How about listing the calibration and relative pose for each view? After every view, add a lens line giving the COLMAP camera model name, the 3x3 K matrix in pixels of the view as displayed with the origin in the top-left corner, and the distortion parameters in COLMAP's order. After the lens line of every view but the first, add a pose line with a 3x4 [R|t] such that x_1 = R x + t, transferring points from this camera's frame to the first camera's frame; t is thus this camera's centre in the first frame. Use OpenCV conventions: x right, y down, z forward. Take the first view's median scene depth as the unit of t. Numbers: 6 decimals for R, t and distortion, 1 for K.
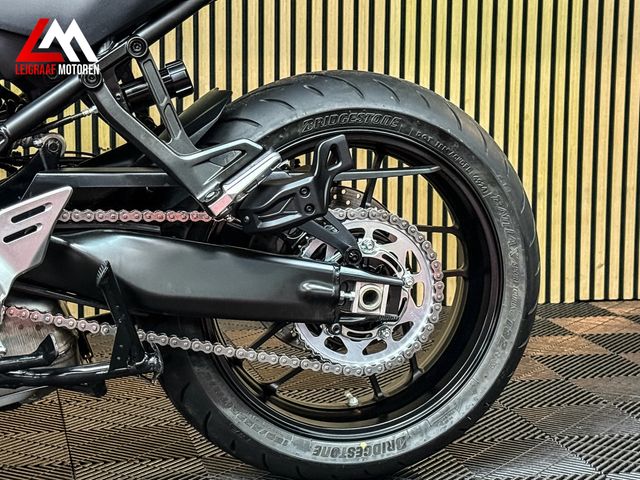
lens RADIAL K [[1351.8, 0, 316.6], [0, 1351.8, 240.8], [0, 0, 1]] dist [0.121843, 0.000000]
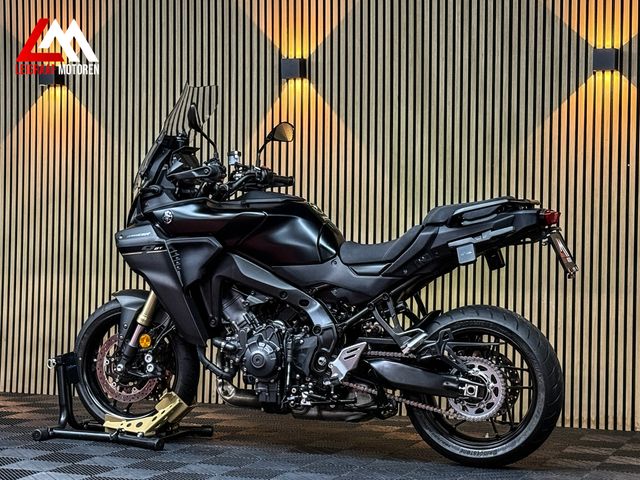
lens RADIAL K [[1351.8, 0, 318.1], [0, 1351.8, 238.9], [0, 0, 1]] dist [0.121843, 0.000000]
pose [[0.825578, 0.001870, -0.564285, 1.298917], [-0.084590, 0.989105, -0.120482, 0.094613], [0.557912, 0.147200, 0.816741, -1.396940]]
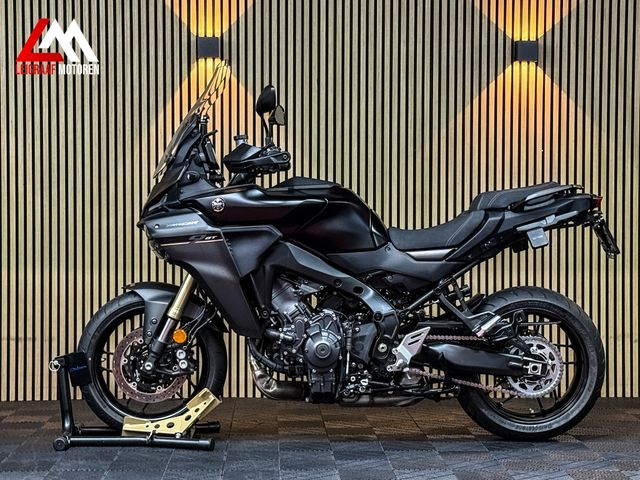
lens RADIAL K [[1351.8, 0, 320.8], [0, 1351.8, 242.8], [0, 0, 1]] dist [0.121843, 0.000000]
pose [[0.980485, -0.005913, -0.196504, 0.157869], [-0.018094, 0.992591, -0.120151, 0.129116], [0.195758, 0.121362, 0.973114, -1.833238]]
